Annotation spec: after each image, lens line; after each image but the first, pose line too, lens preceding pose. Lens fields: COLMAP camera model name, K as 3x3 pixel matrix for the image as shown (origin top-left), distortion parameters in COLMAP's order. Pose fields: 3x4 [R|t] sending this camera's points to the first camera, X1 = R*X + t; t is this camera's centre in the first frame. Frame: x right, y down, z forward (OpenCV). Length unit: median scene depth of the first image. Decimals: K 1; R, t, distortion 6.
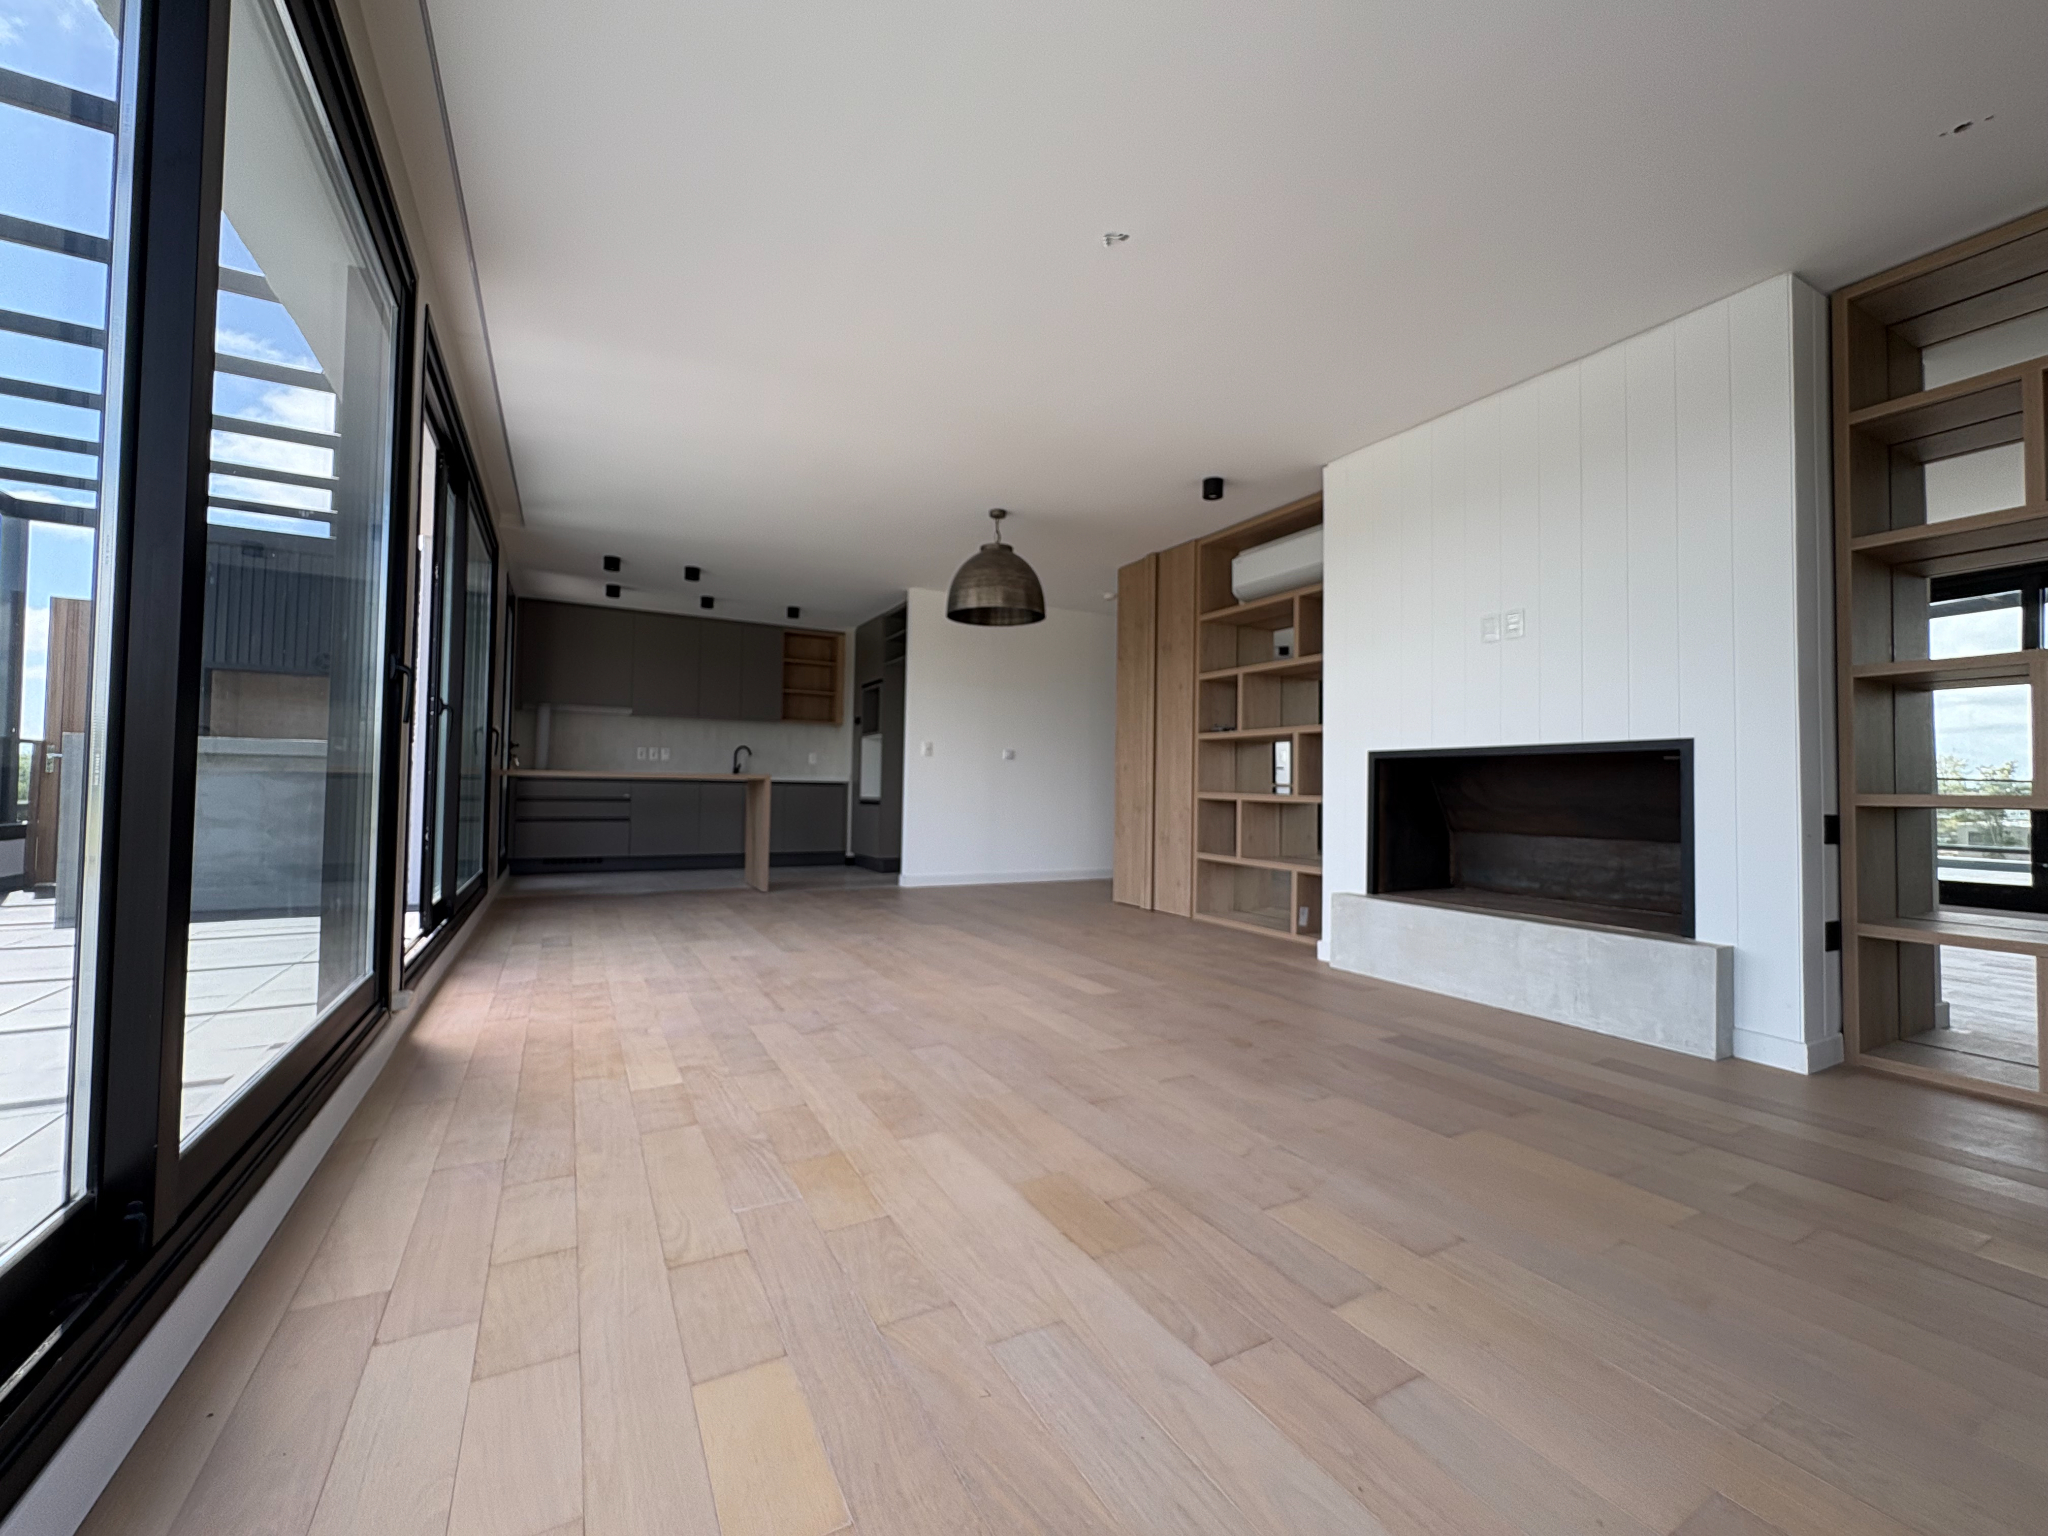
lens RADIAL K [[823.2, 0, 1024.0], [0, 823.2, 768.0], [0, 0, 1]] dist [0.001364, 0.000188]
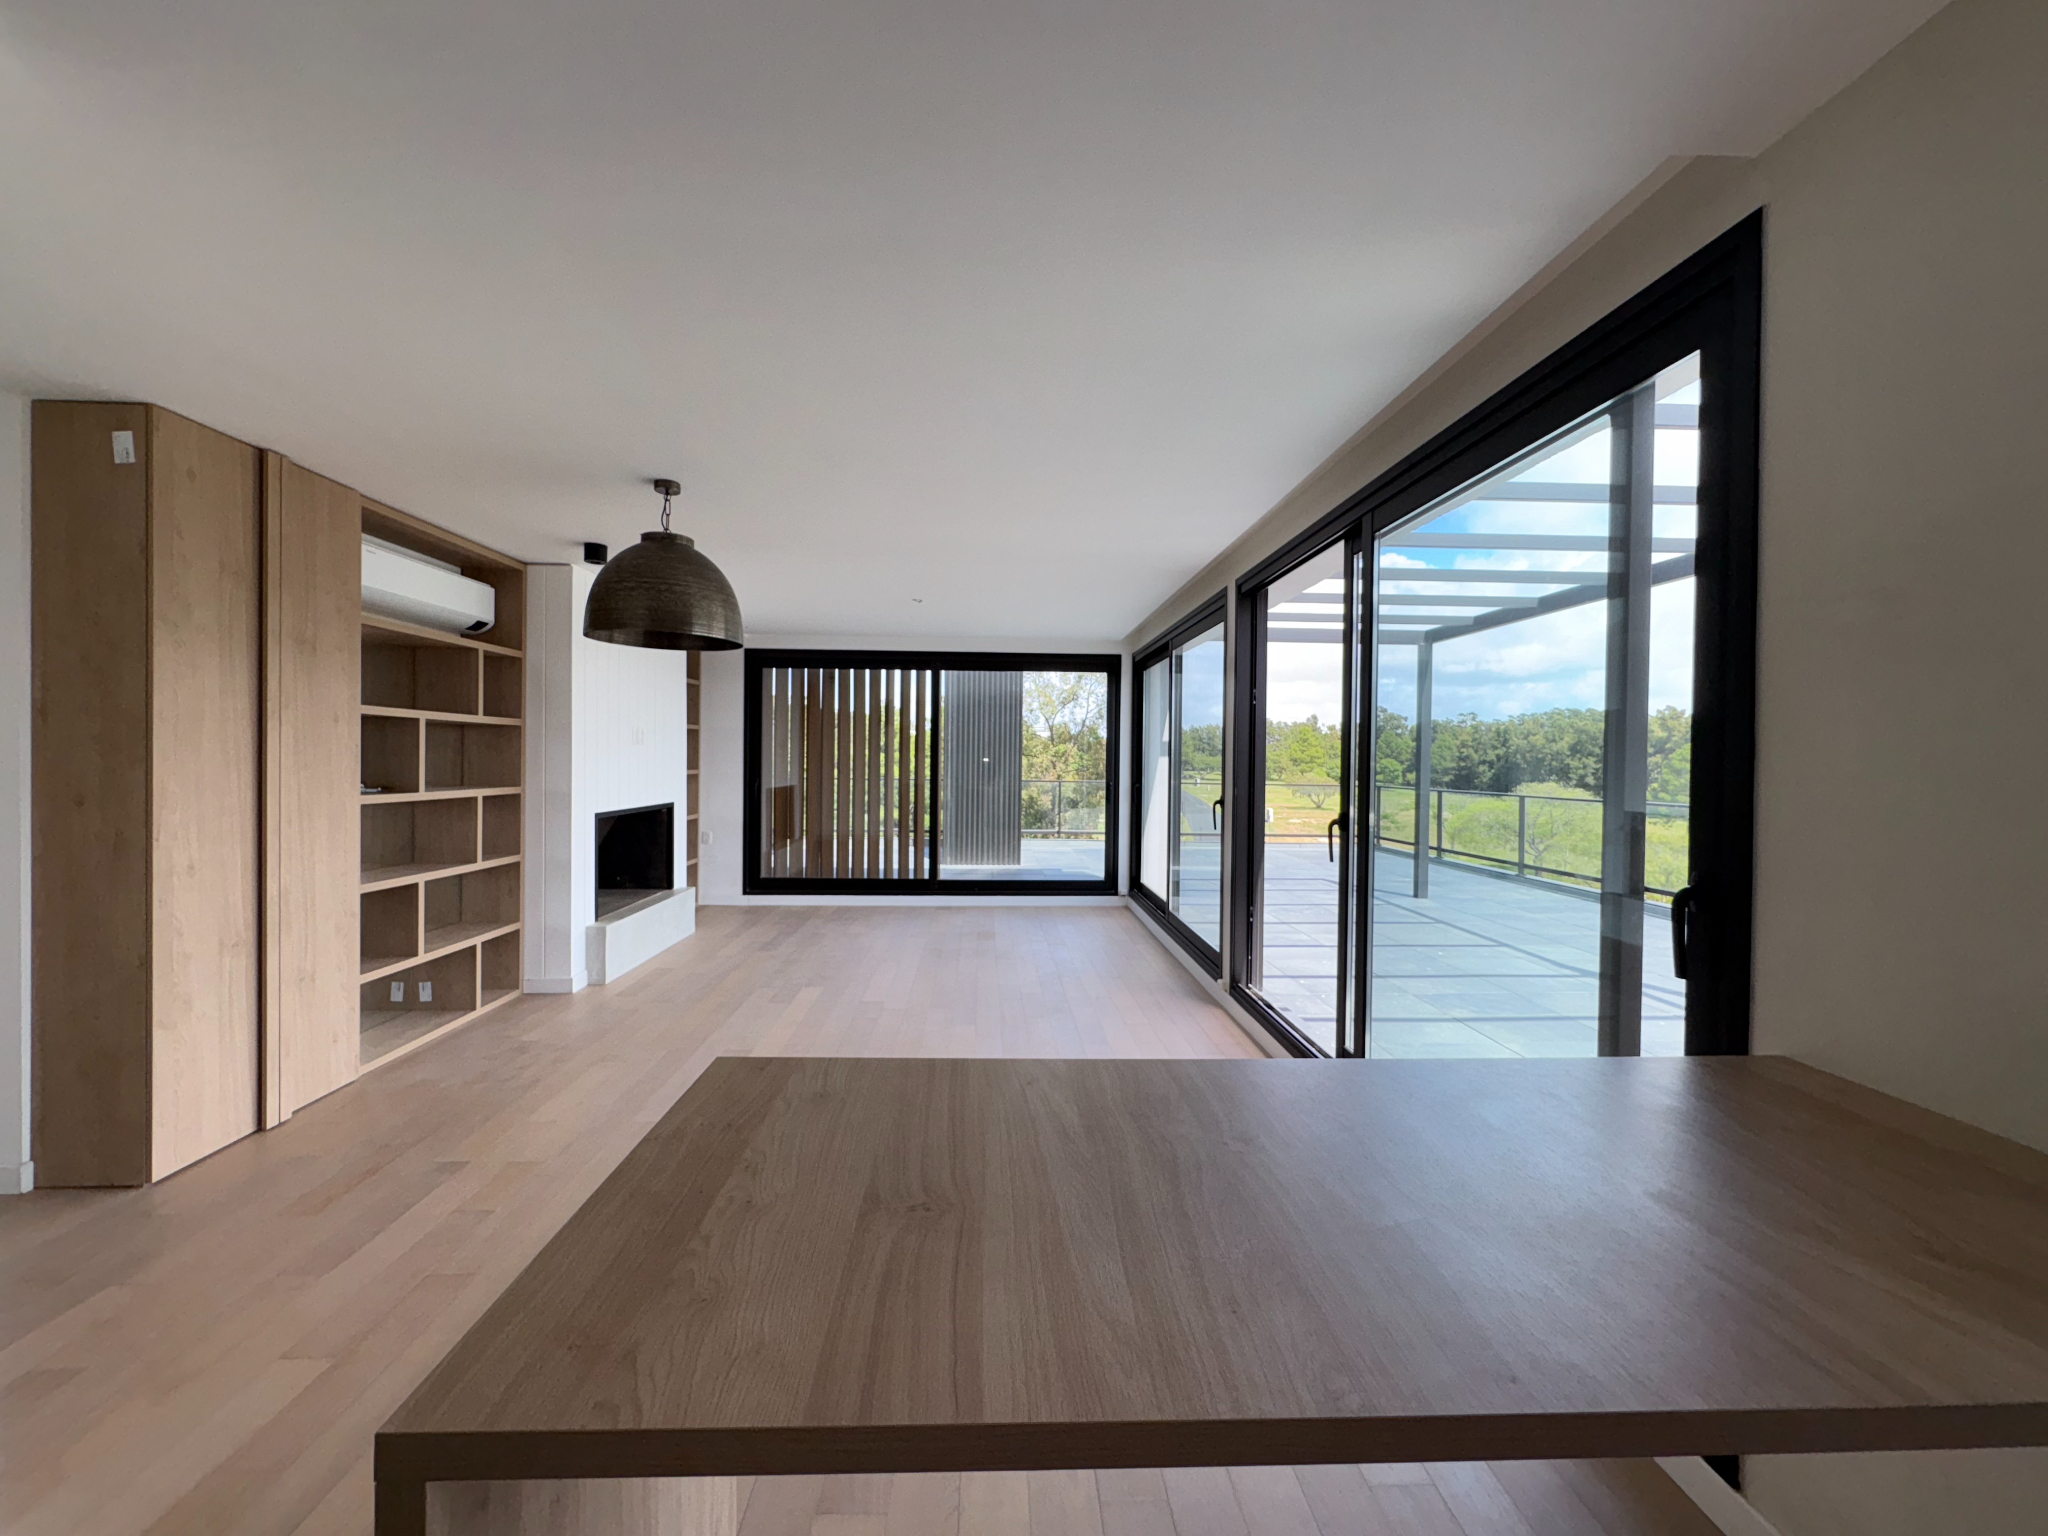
lens RADIAL K [[816.9, 0, 1024.0], [0, 816.9, 768.0], [0, 0, 1]] dist [-0.001170, -0.000013]
pose [[-0.894059, -0.028322, 0.447053, -0.400553], [-0.034513, 0.999388, -0.005709, -0.056667], [-0.446618, -0.020533, -0.894489, 0.979930]]
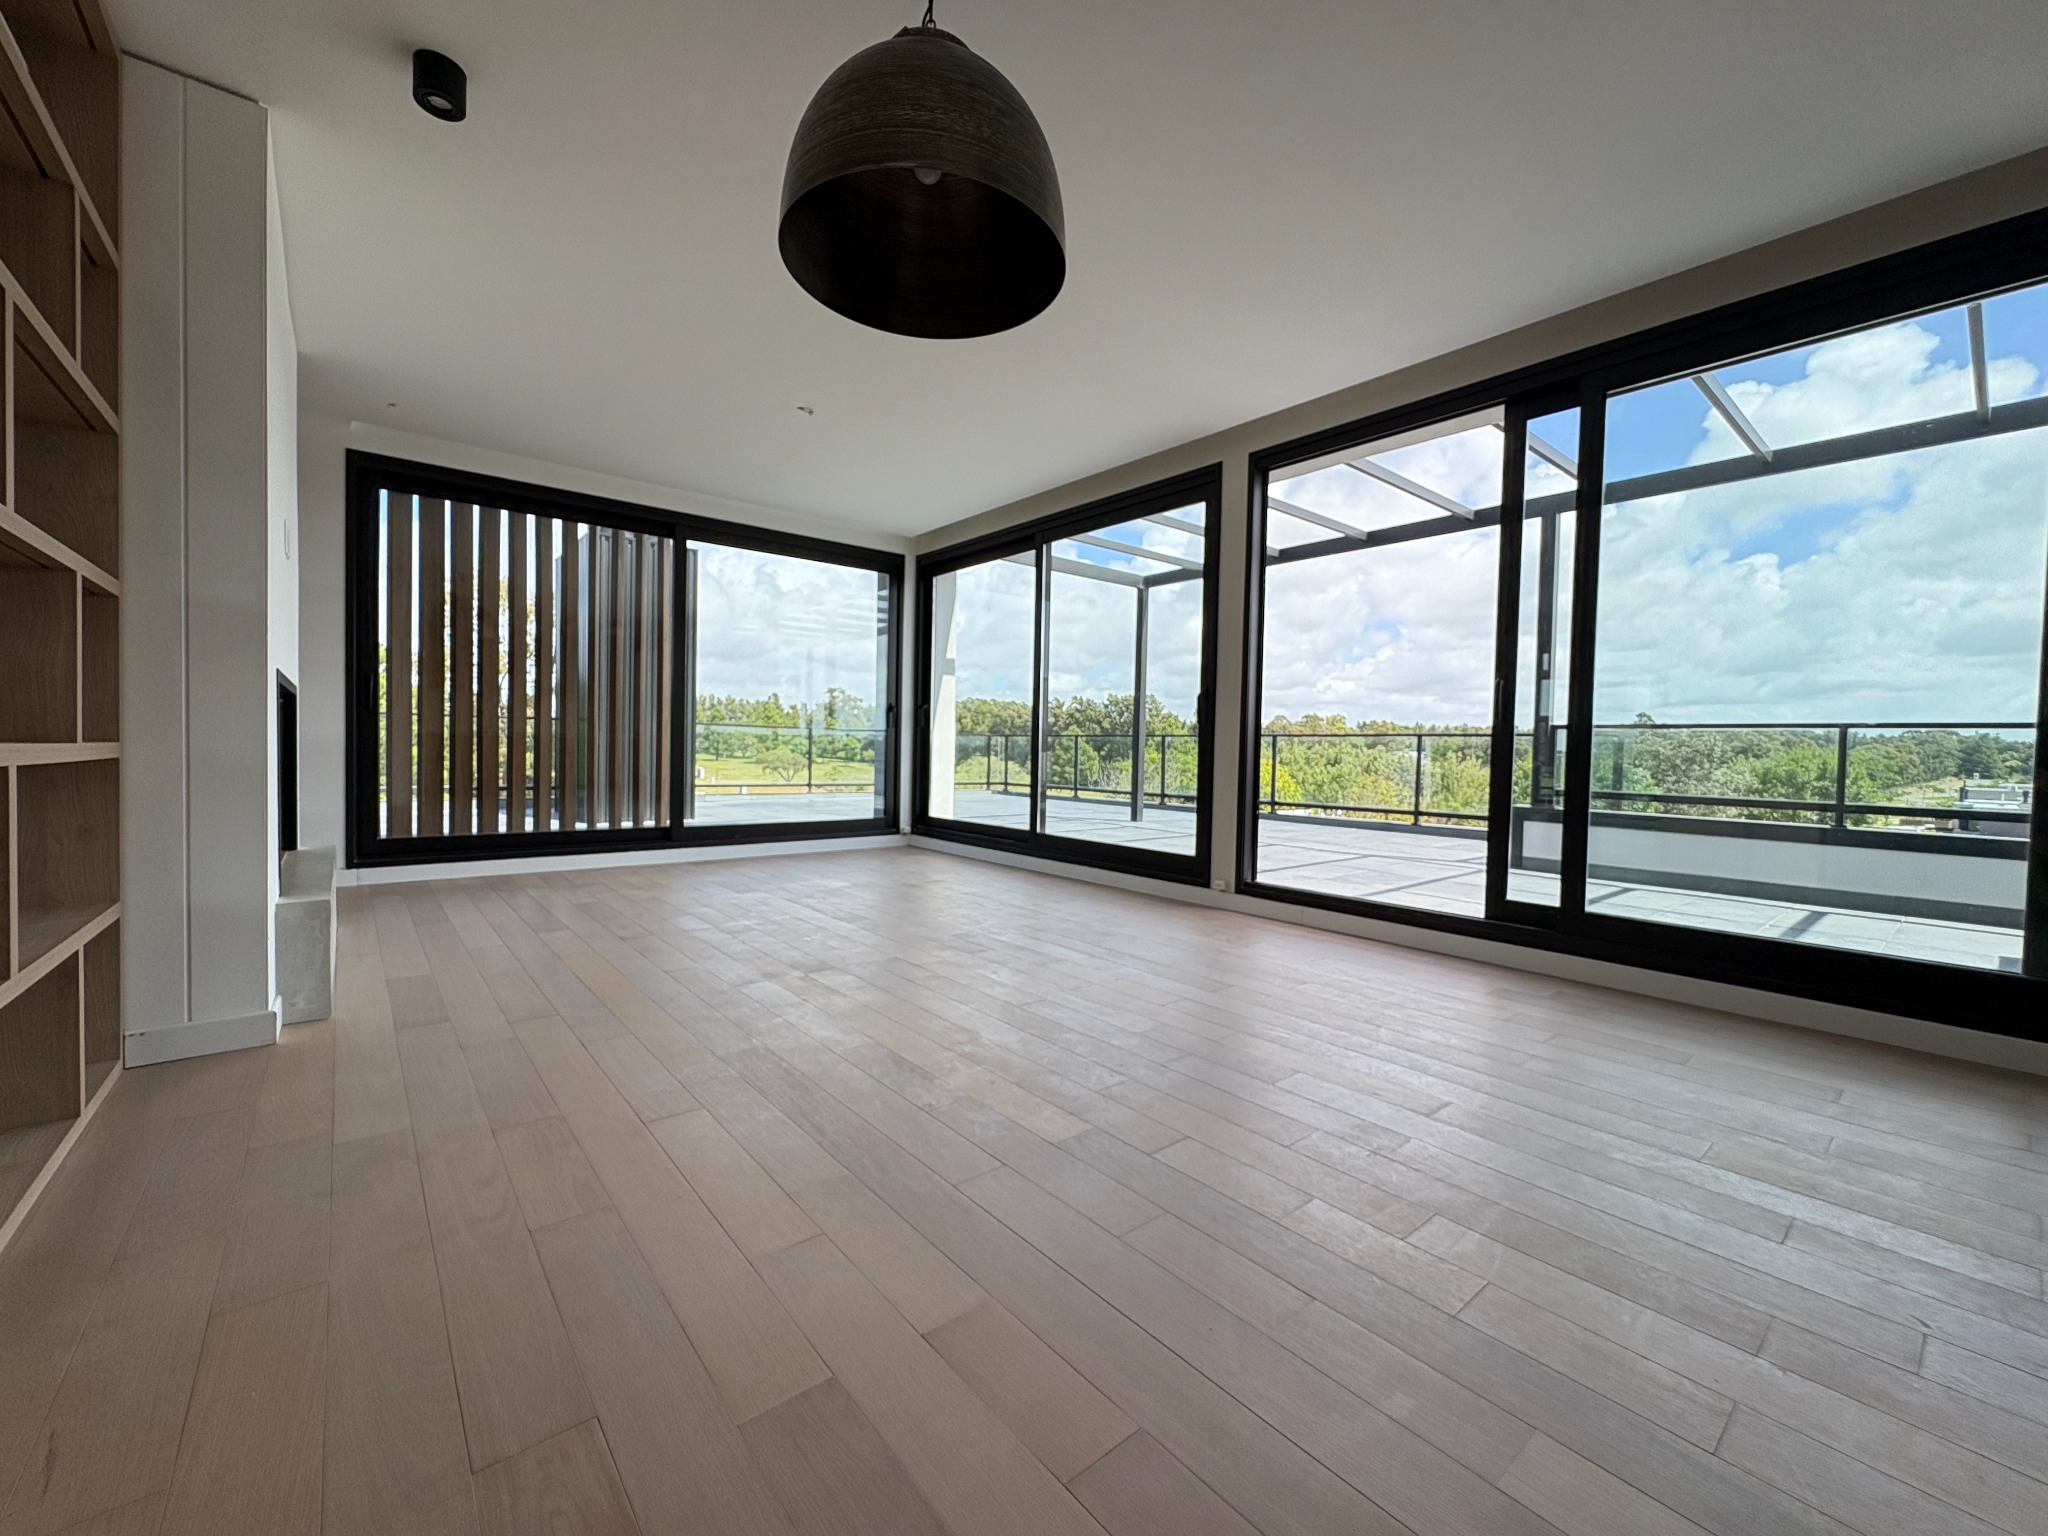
lens RADIAL K [[816.4, 0, 1024.0], [0, 816.4, 768.0], [0, 0, 1]] dist [-0.000922, -0.000108]
pose [[-0.985304, -0.026844, -0.168686, -0.009659], [-0.027481, 0.999621, 0.001443, 0.021757], [0.168583, 0.006057, -0.985669, 0.901349]]
